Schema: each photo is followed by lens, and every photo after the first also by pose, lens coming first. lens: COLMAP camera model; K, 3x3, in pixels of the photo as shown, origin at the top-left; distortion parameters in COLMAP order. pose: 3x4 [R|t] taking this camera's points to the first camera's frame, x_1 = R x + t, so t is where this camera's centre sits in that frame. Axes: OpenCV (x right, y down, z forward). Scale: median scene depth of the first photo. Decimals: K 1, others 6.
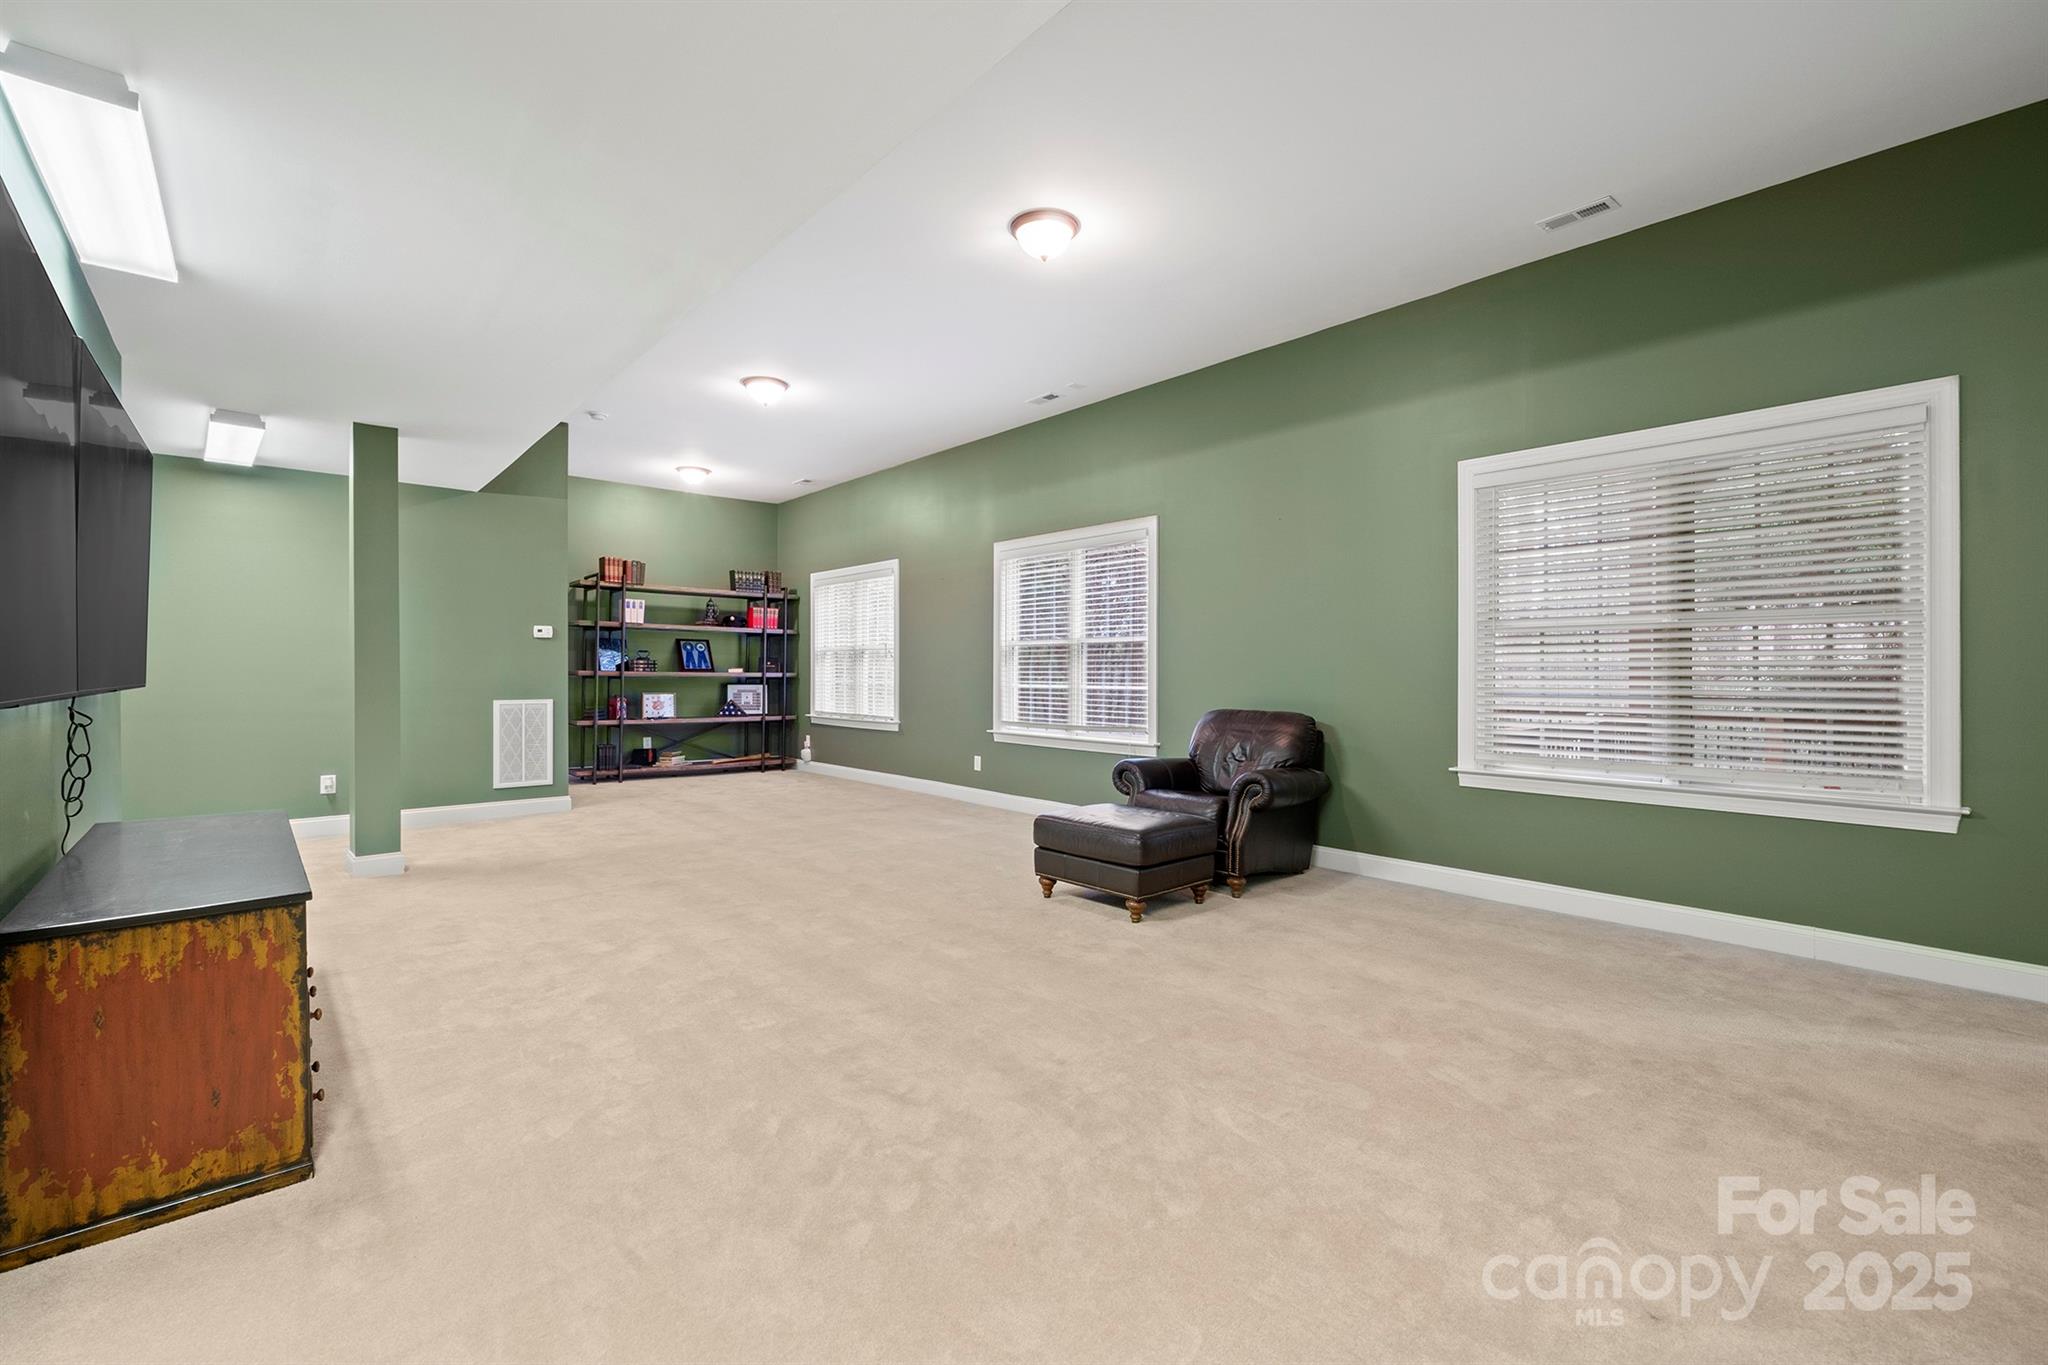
lens RADIAL K [[858.6, 0, 1029.9], [0, 858.6, 671.9], [0, 0, 1]] dist [-0.000802, -0.006096]
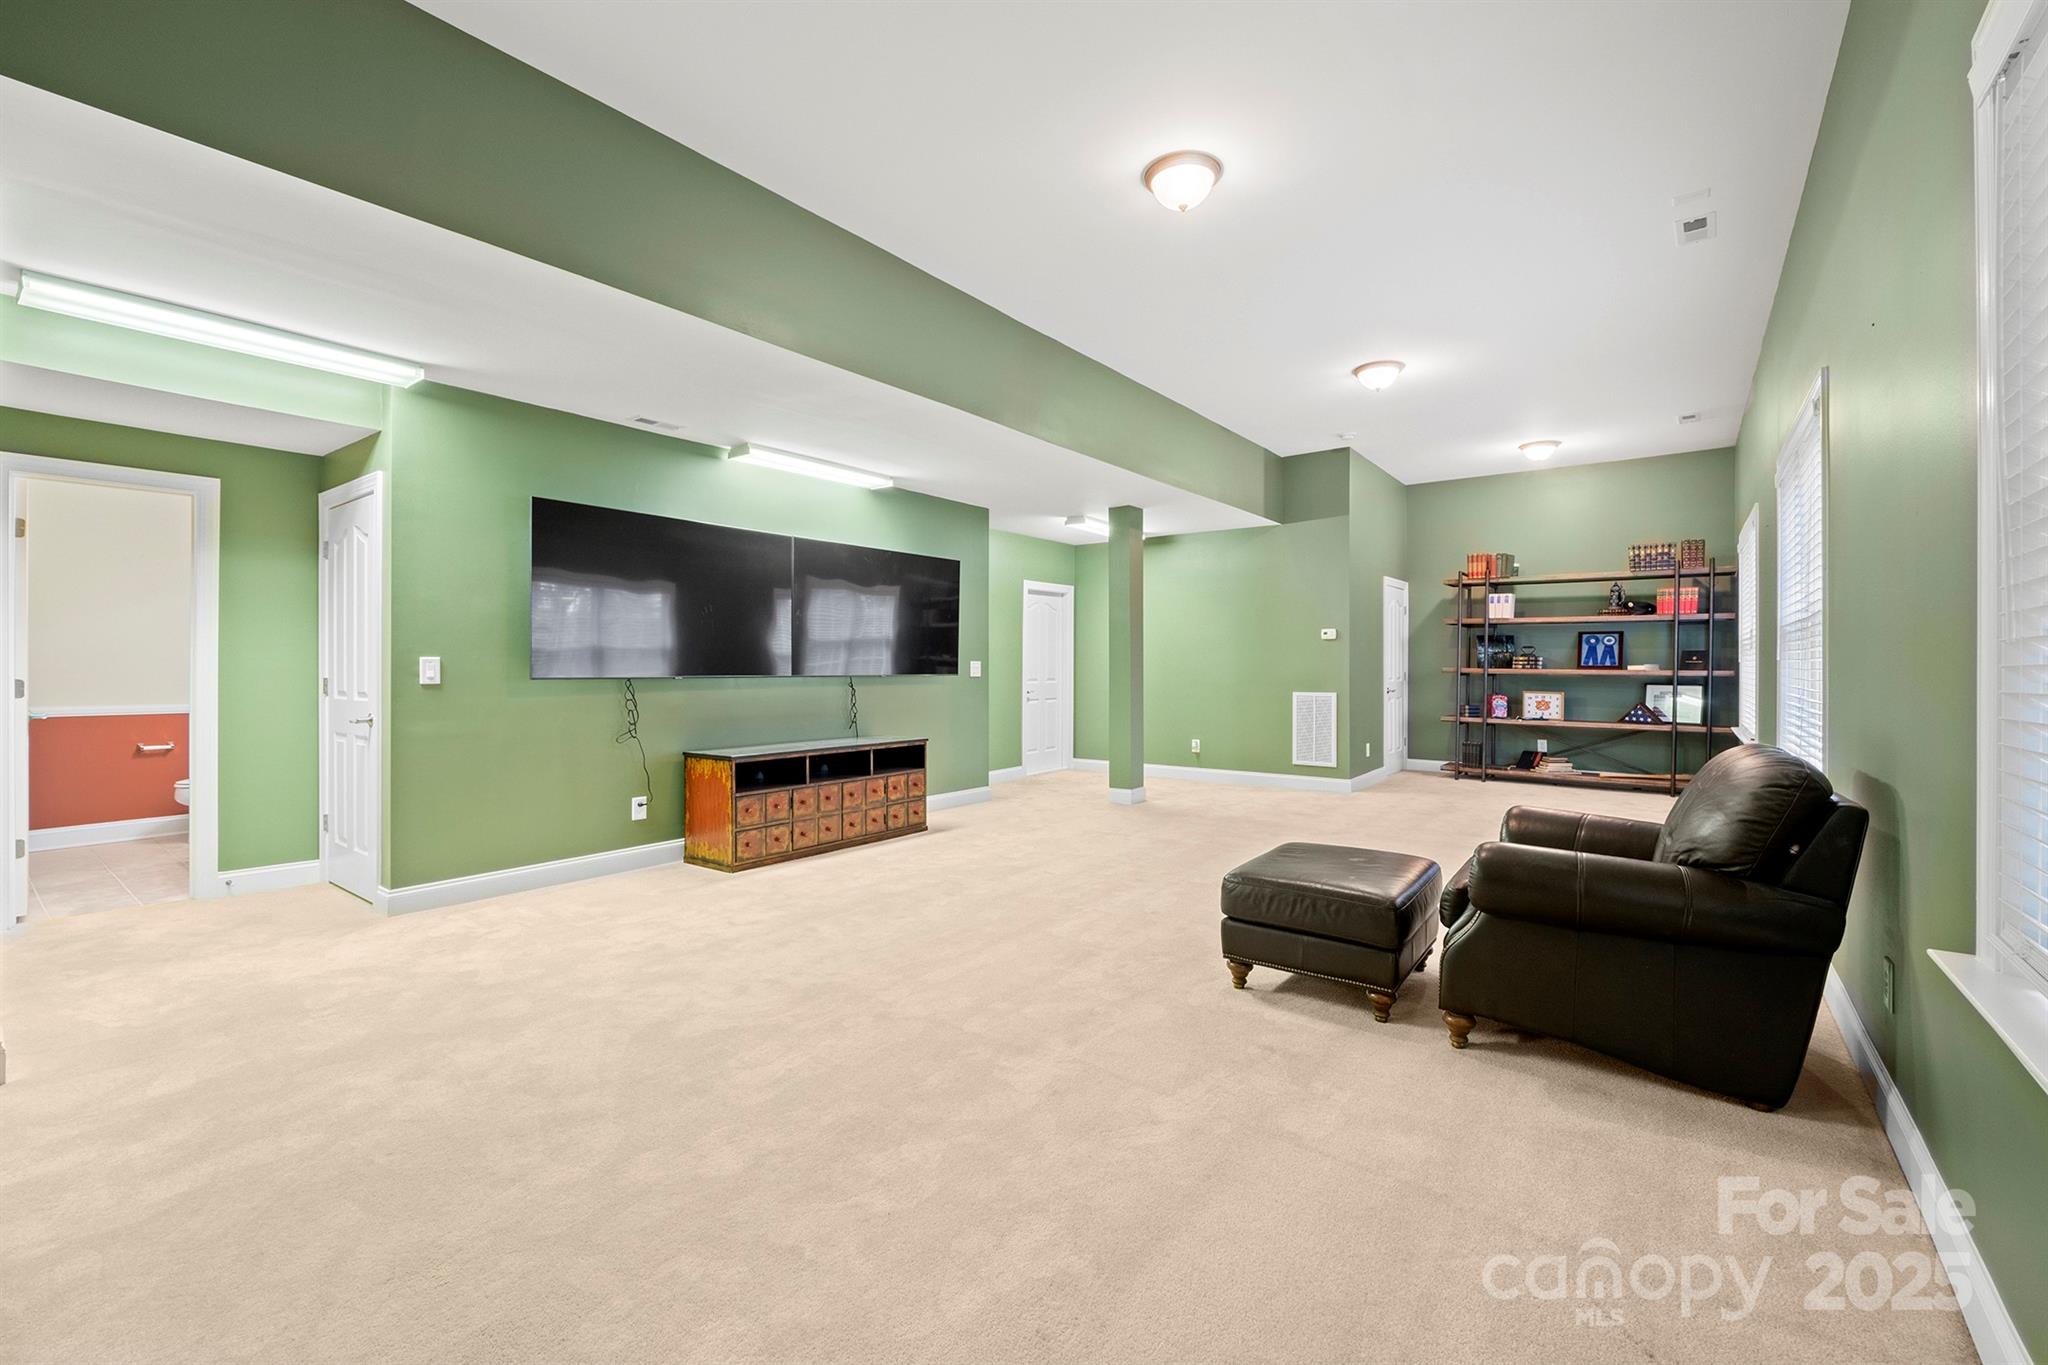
lens RADIAL K [[858.6, 0, 1029.9], [0, 858.6, 671.9], [0, 0, 1]] dist [-0.000802, -0.006096]
pose [[0.197276, 0.002900, -0.980344, 0.363915], [-0.001669, 0.999995, 0.002623, 0.001388], [0.980346, 0.001118, 0.197280, 0.282705]]
